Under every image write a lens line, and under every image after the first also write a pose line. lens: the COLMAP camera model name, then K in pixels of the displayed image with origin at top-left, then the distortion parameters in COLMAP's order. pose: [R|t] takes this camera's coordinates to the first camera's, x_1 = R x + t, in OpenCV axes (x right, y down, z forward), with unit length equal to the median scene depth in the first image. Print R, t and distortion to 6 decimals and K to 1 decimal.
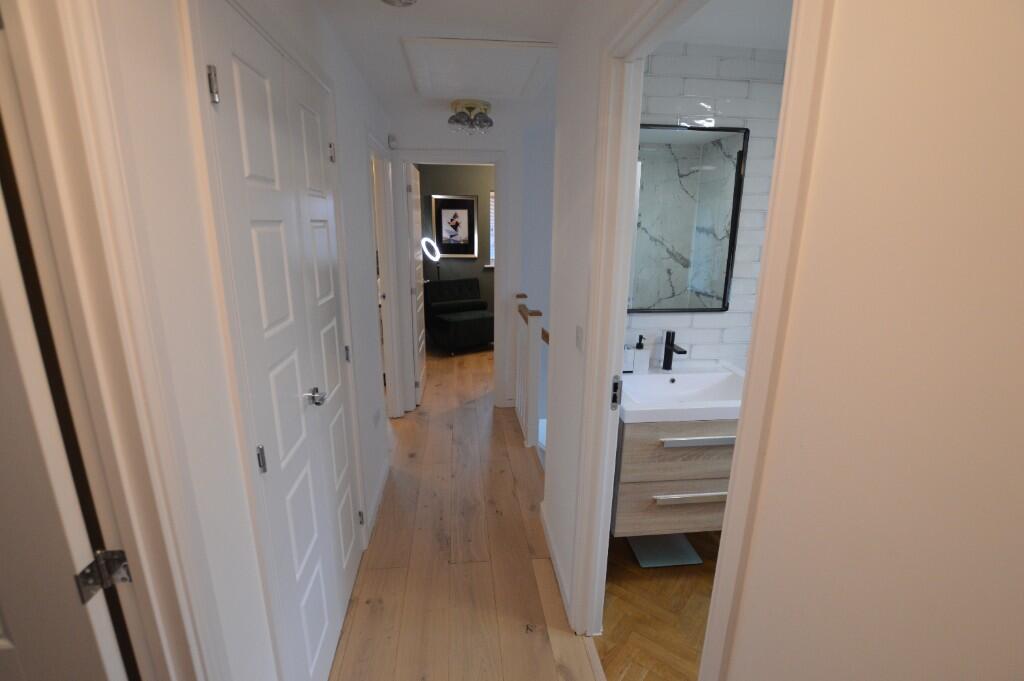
lens RADIAL K [[459.2, 0, 512.0], [0, 459.2, 340.5], [0, 0, 1]] dist [-0.034654, -0.000235]
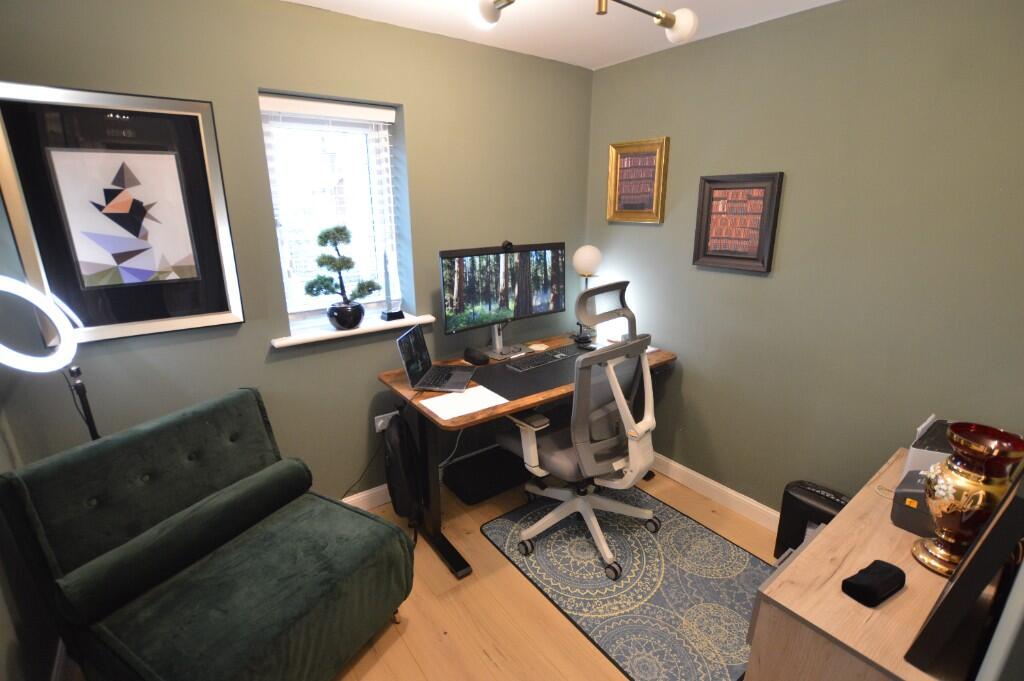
lens RADIAL K [[459.2, 0, 512.0], [0, 459.2, 340.5], [0, 0, 1]] dist [-0.034654, -0.000235]
pose [[0.876344, -0.148046, 0.458371, -0.060477], [0.130935, 0.988980, 0.069094, -0.168901], [-0.463549, -0.000533, 0.886071, 0.670961]]
